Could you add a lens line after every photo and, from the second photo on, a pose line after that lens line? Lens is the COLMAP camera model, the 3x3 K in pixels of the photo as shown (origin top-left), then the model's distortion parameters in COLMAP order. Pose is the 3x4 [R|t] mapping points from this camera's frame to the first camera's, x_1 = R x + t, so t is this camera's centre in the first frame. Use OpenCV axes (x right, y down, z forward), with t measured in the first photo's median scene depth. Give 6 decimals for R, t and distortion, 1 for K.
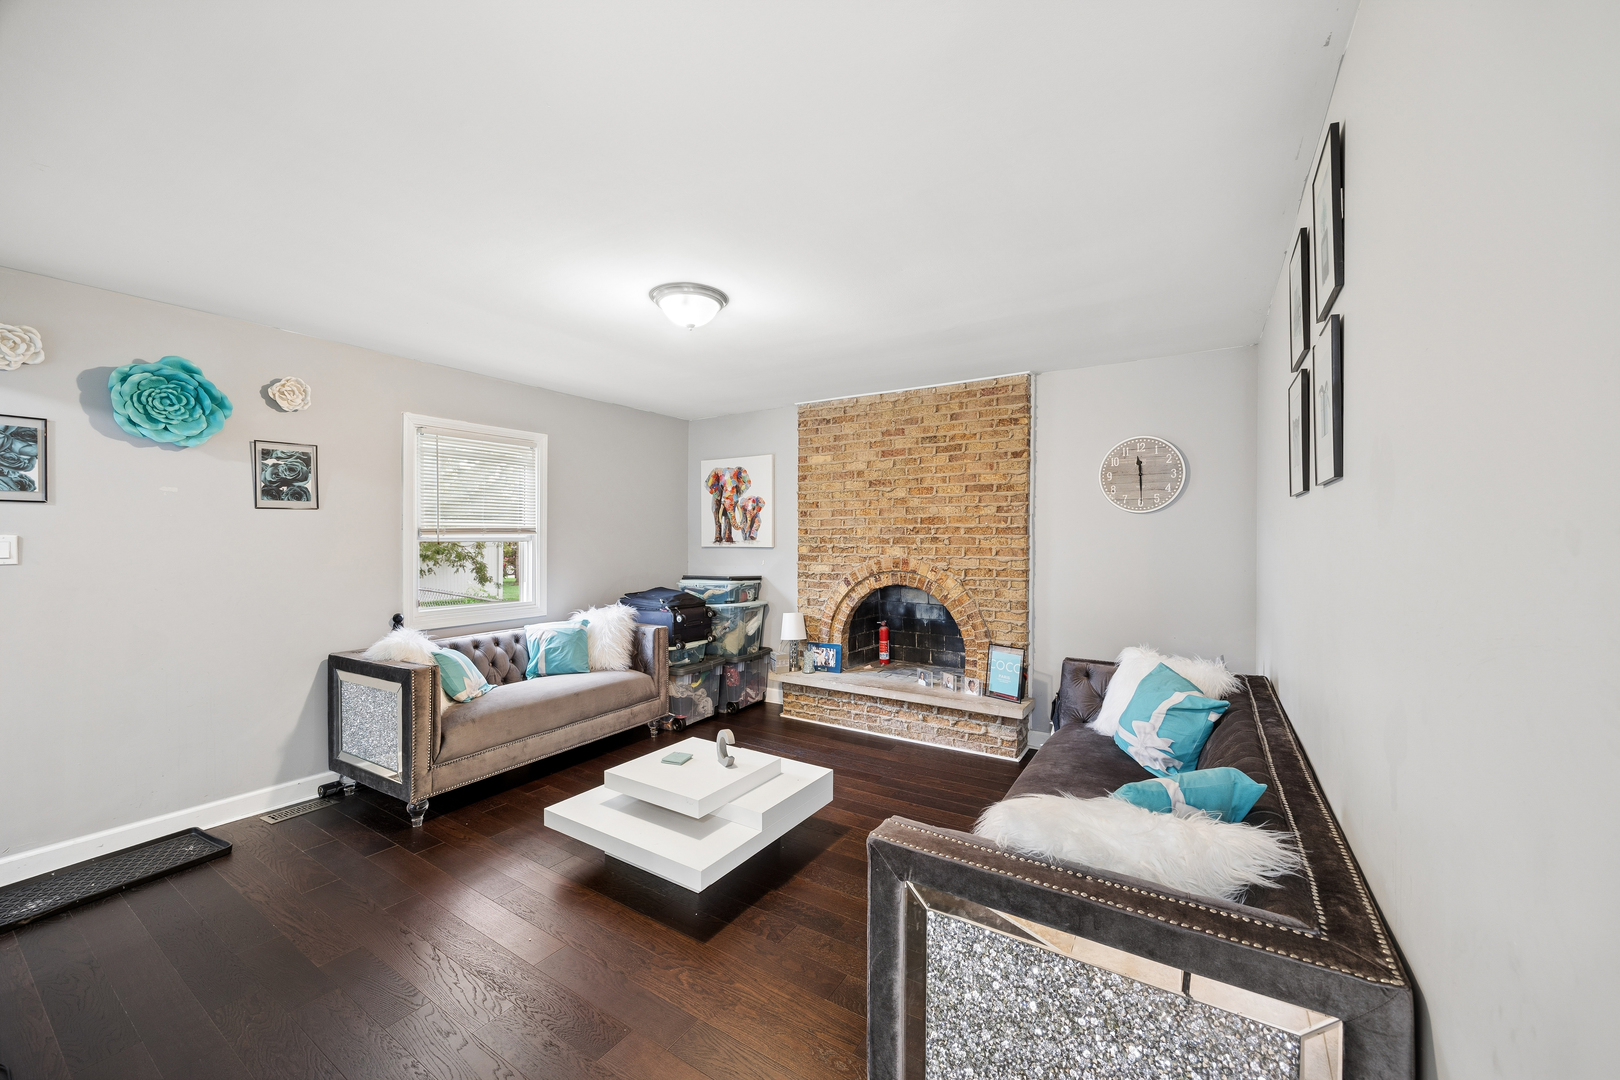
lens RADIAL K [[621.1, 0, 809.6], [0, 621.1, 541.0], [0, 0, 1]] dist [-0.003329, 0.000173]
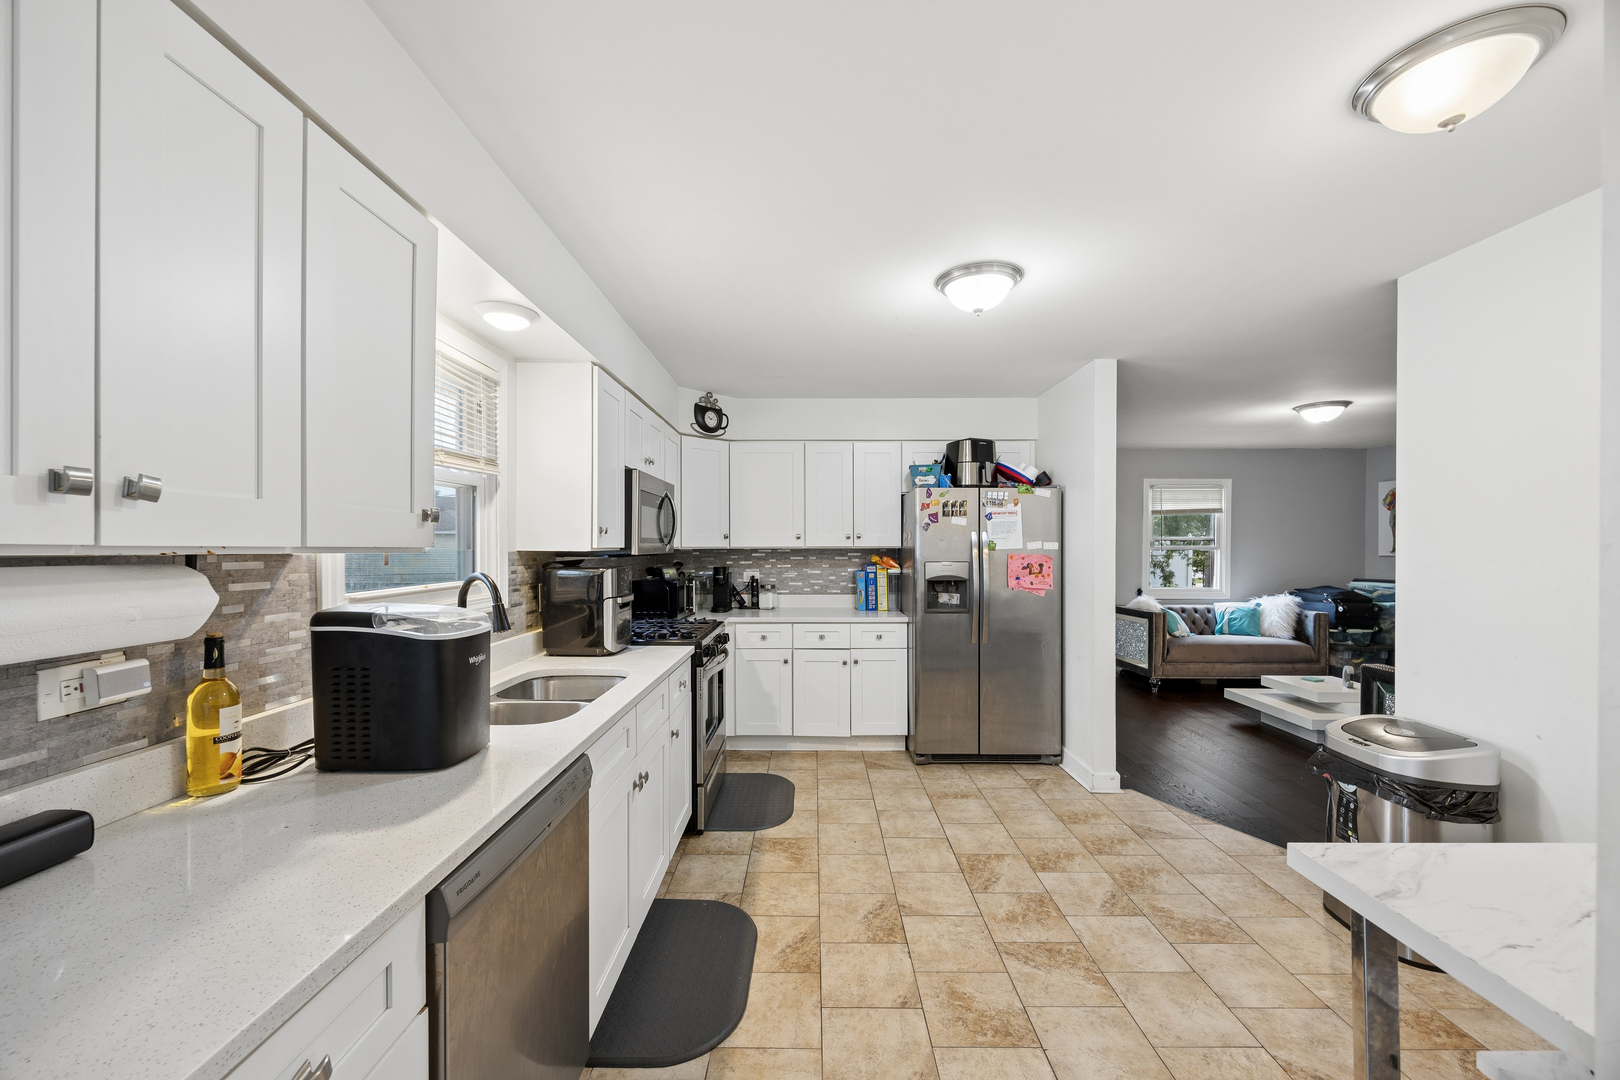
lens RADIAL K [[621.1, 0, 812.8], [0, 621.1, 548.1], [0, 0, 1]] dist [-0.003329, 0.000173]
pose [[0.535318, 0.004676, -0.844638, 0.330306], [-0.007932, 0.999968, 0.000509, 0.004758], [0.844614, 0.006427, 0.535338, -0.716650]]
